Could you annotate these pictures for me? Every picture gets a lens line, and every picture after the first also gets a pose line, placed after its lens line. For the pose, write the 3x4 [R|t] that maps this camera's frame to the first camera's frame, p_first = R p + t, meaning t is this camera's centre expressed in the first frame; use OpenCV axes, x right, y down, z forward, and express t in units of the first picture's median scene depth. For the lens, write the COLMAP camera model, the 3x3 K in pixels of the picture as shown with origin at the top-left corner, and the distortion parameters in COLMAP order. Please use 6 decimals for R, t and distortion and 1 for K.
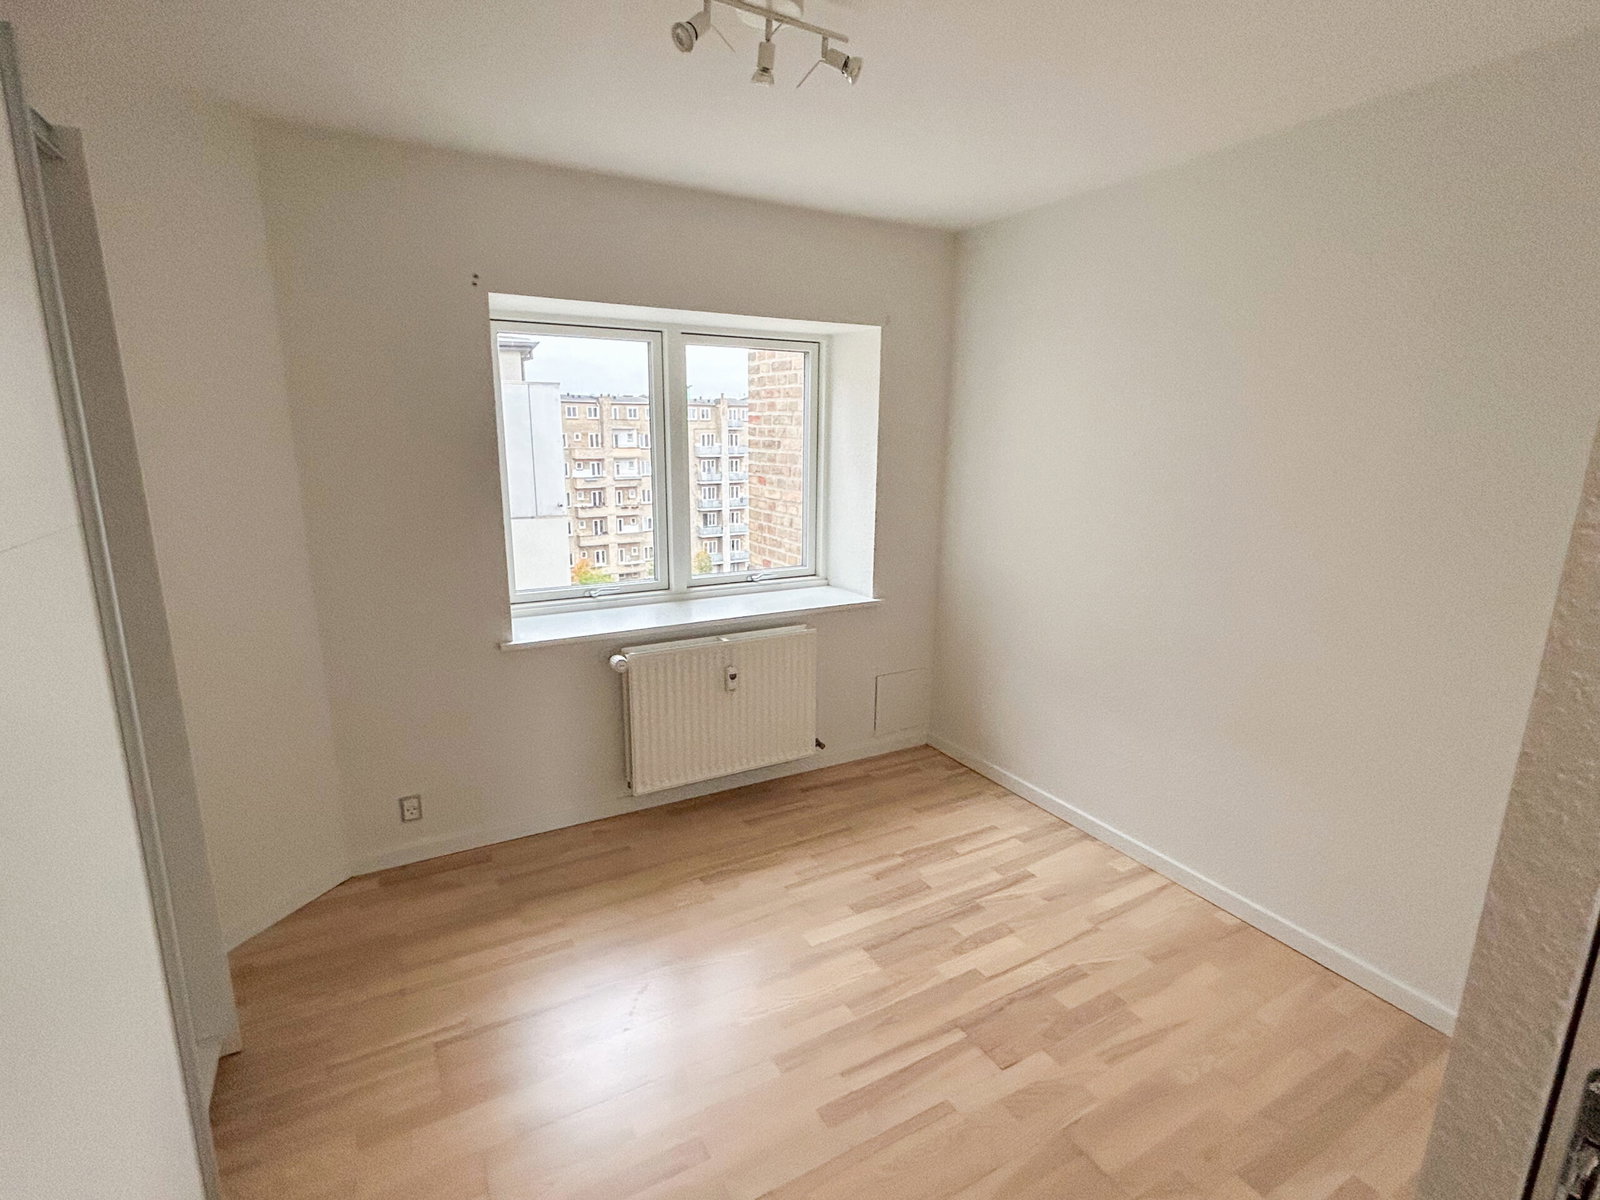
lens RADIAL K [[775.3, 0, 796.0], [0, 775.3, 601.8], [0, 0, 1]] dist [-0.003419, 0.001038]
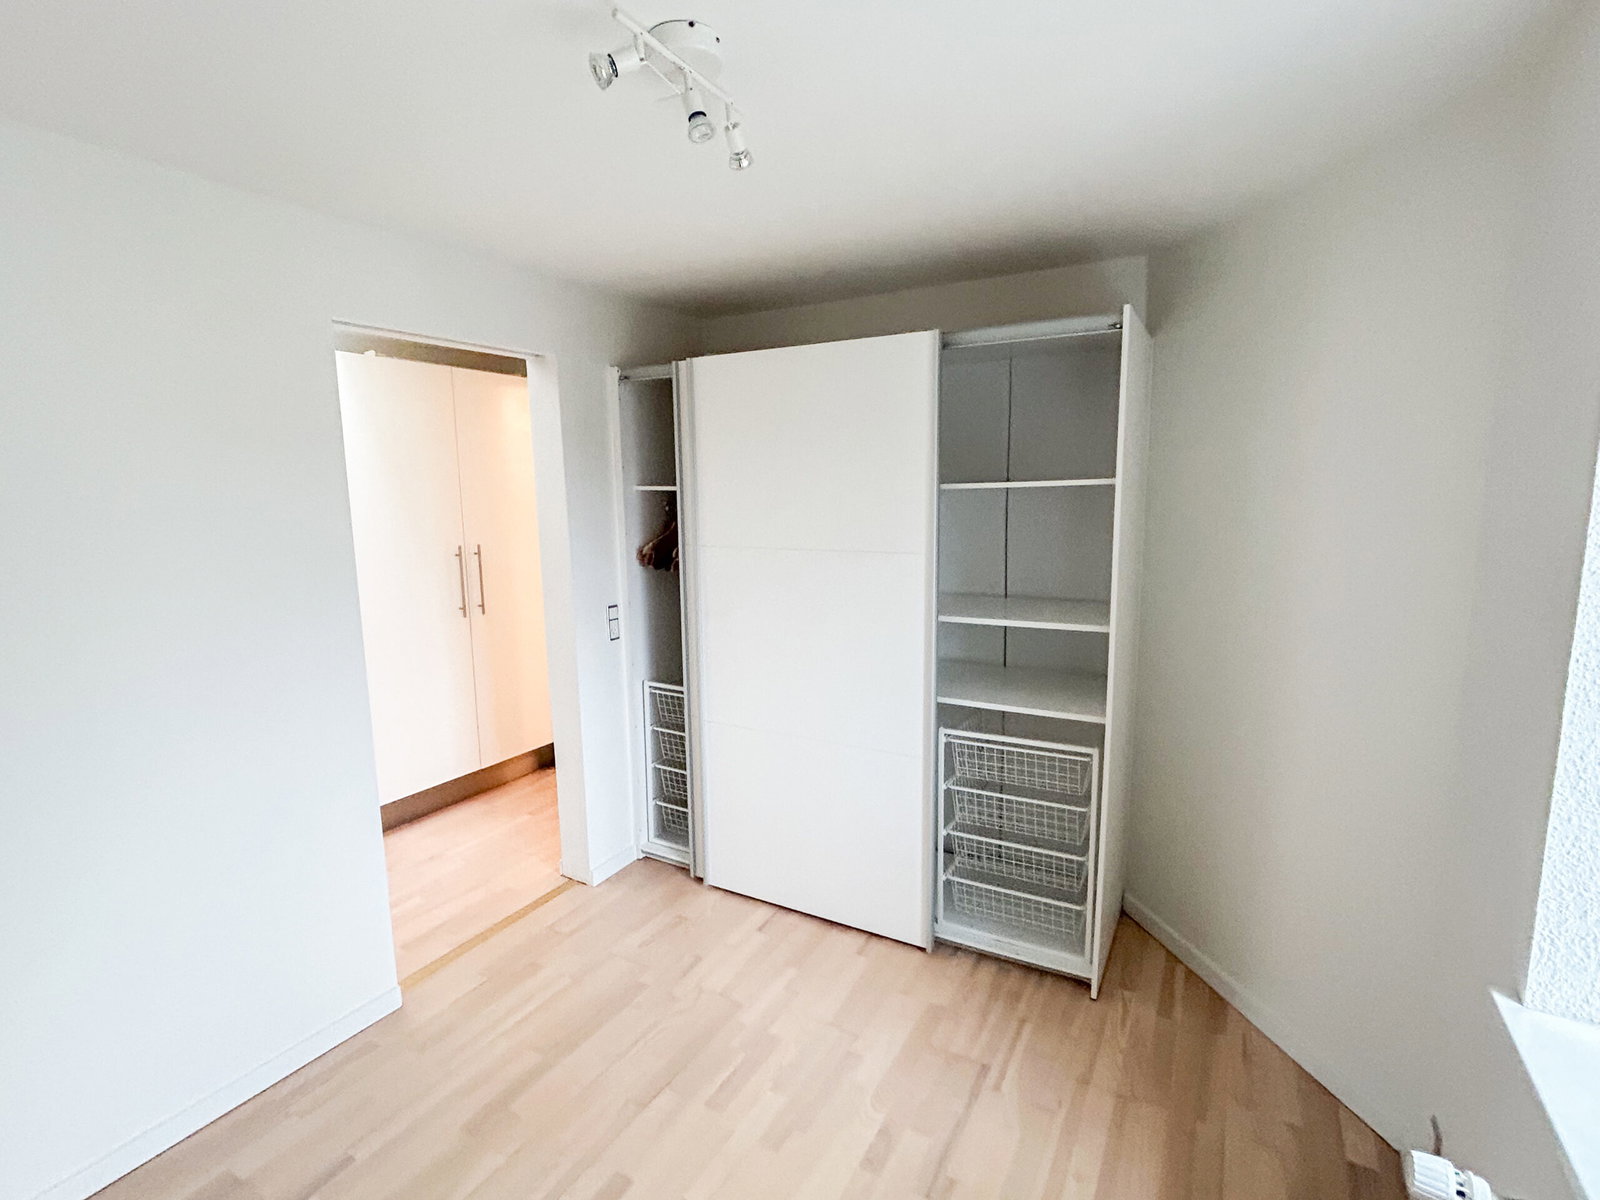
lens RADIAL K [[775.3, 0, 796.0], [0, 775.3, 601.8], [0, 0, 1]] dist [-0.003419, 0.001038]
pose [[-0.859733, 0.080743, -0.504321, 0.199434], [-0.105230, 0.938237, 0.329603, -0.281003], [0.499786, 0.336441, -0.798136, 1.122023]]
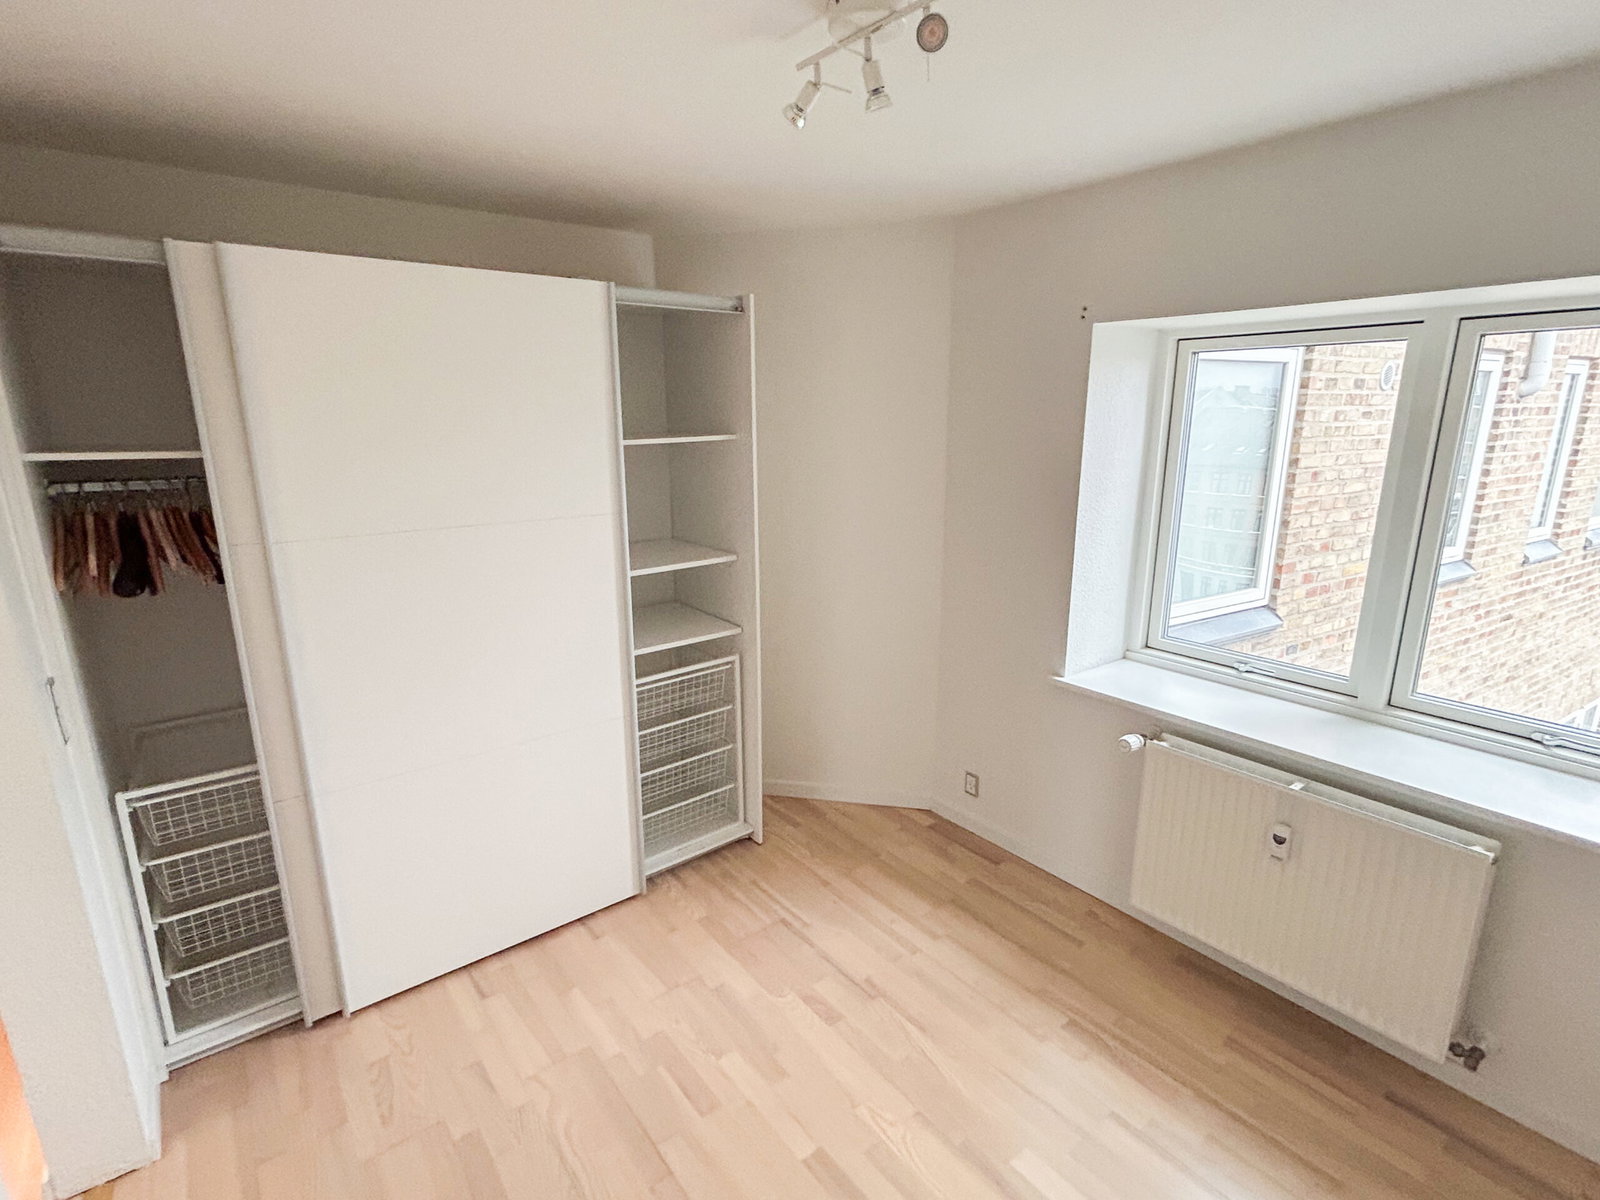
lens RADIAL K [[775.3, 0, 796.0], [0, 775.3, 601.8], [0, 0, 1]] dist [-0.003419, 0.001038]
pose [[0.147468, 0.227011, -0.962663, 0.529781], [-0.208876, 0.958500, 0.194032, -0.167912], [0.966760, 0.172464, 0.188765, 0.494179]]
